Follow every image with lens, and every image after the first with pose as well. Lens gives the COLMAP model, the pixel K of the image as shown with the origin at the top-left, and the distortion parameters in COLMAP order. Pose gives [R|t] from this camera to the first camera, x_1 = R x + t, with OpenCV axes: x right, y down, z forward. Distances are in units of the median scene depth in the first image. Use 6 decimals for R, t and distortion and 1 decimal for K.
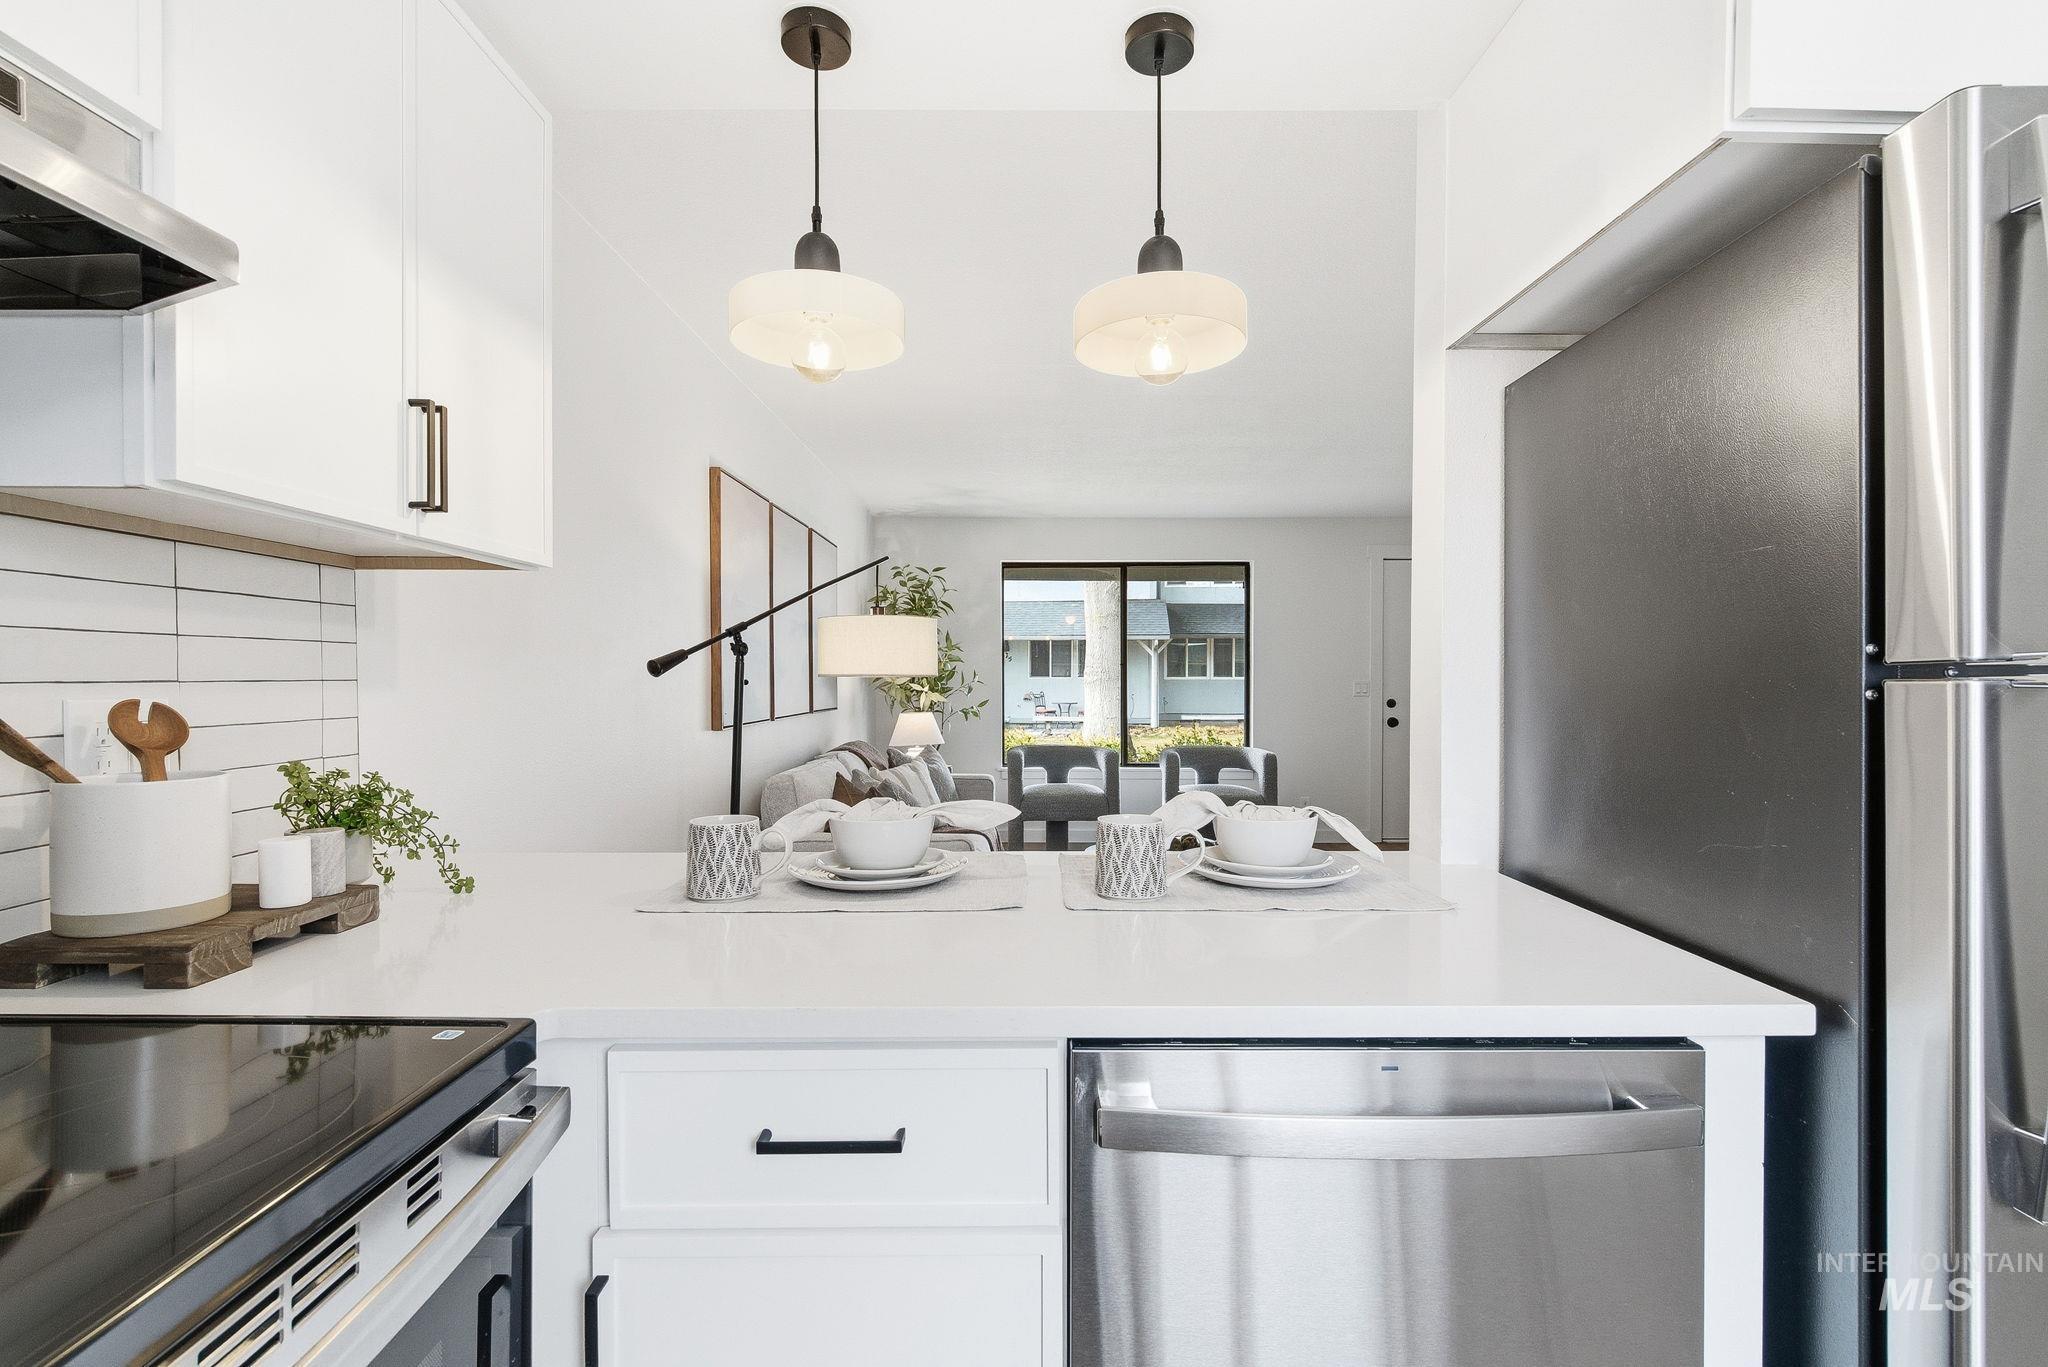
lens RADIAL K [[938.9, 0, 1025.8], [0, 938.9, 691.9], [0, 0, 1]] dist [0.000999, -0.000116]
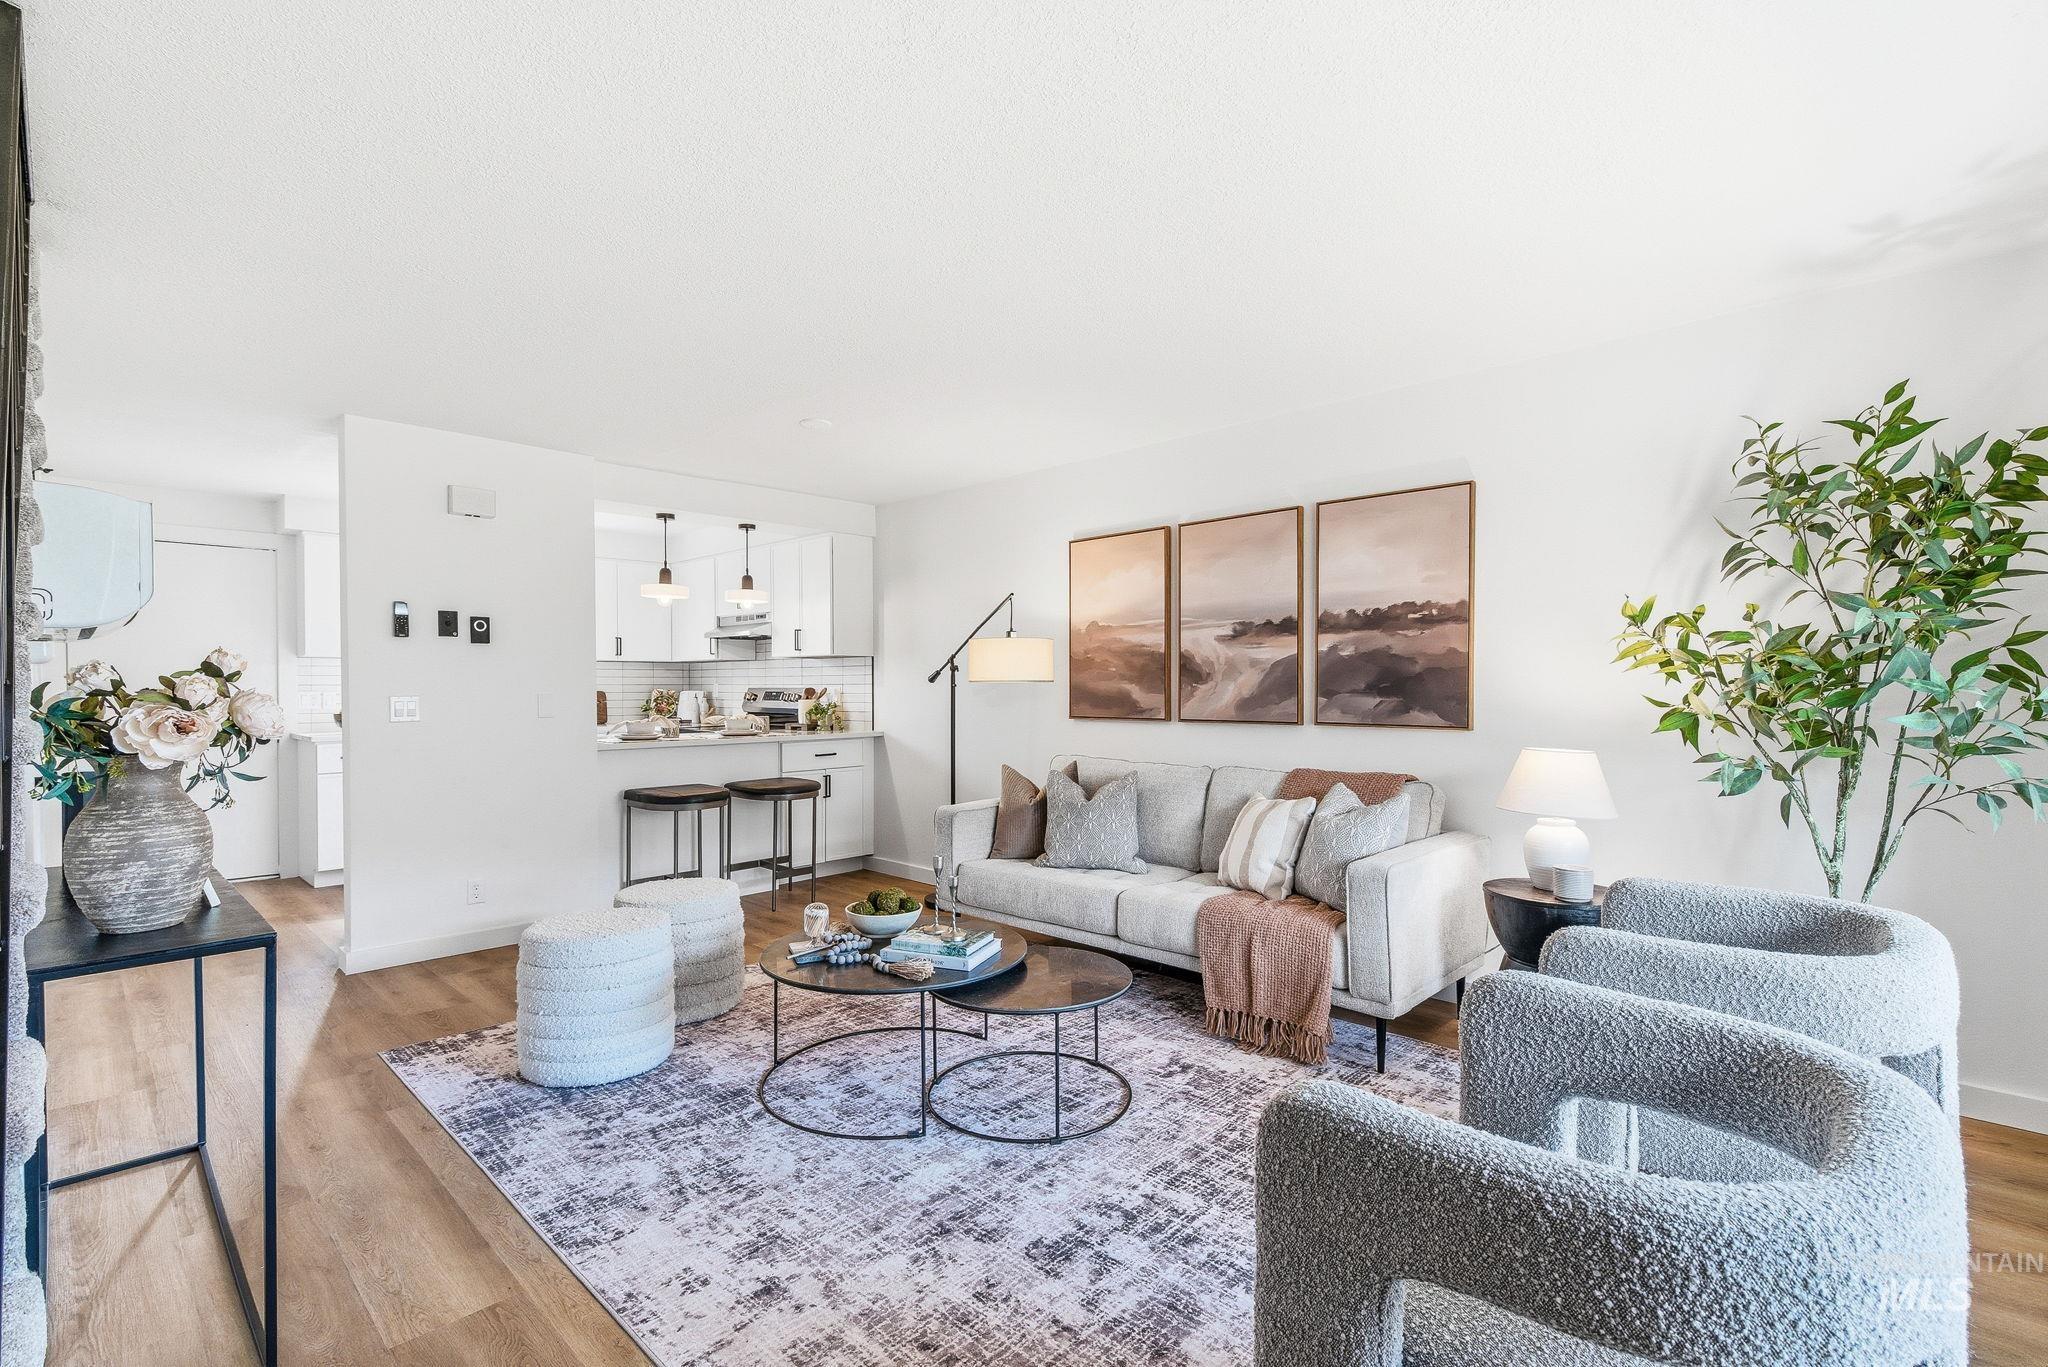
lens RADIAL K [[935.7, 0, 1024.0], [0, 935.7, 683.5], [0, 0, 1]] dist [-0.000626, -0.000556]
pose [[-0.693663, -0.000615, -0.720299, 0.428010], [-0.010003, 0.999911, 0.008780, -0.014681], [0.720230, 0.013295, -0.693608, 1.084432]]
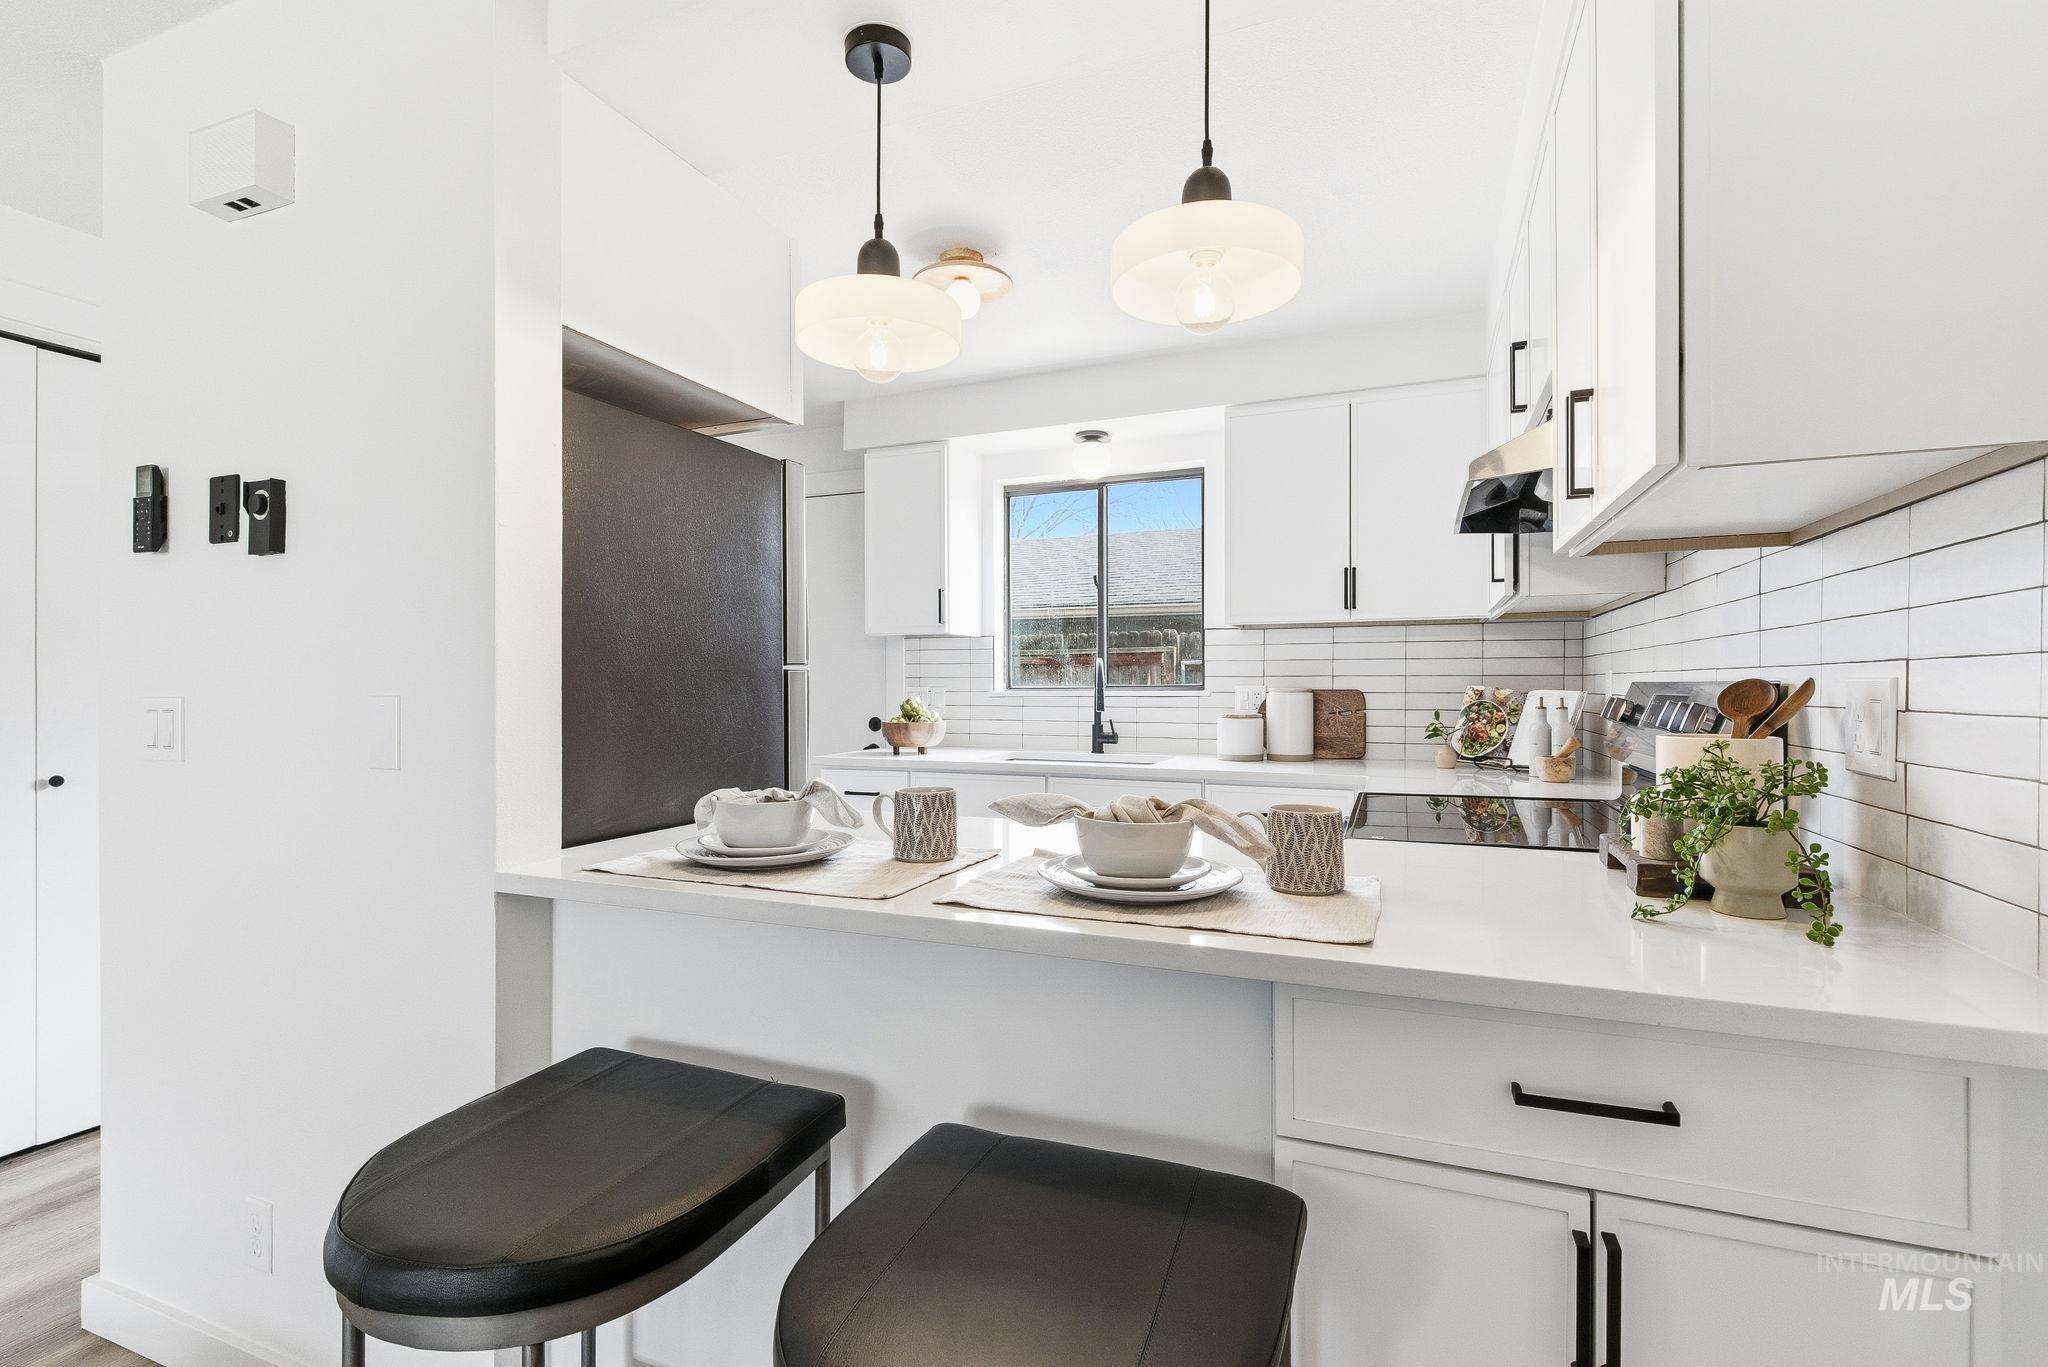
lens RADIAL K [[924.5, 0, 1024.0], [0, 924.5, 683.5], [0, 0, 1]] dist [0.000116, -0.000482]
pose [[-0.926924, 0.000095, 0.375248, -0.094739], [0.005819, 0.999883, 0.014123, -0.001323], [-0.375203, 0.015274, -0.926817, 0.440027]]
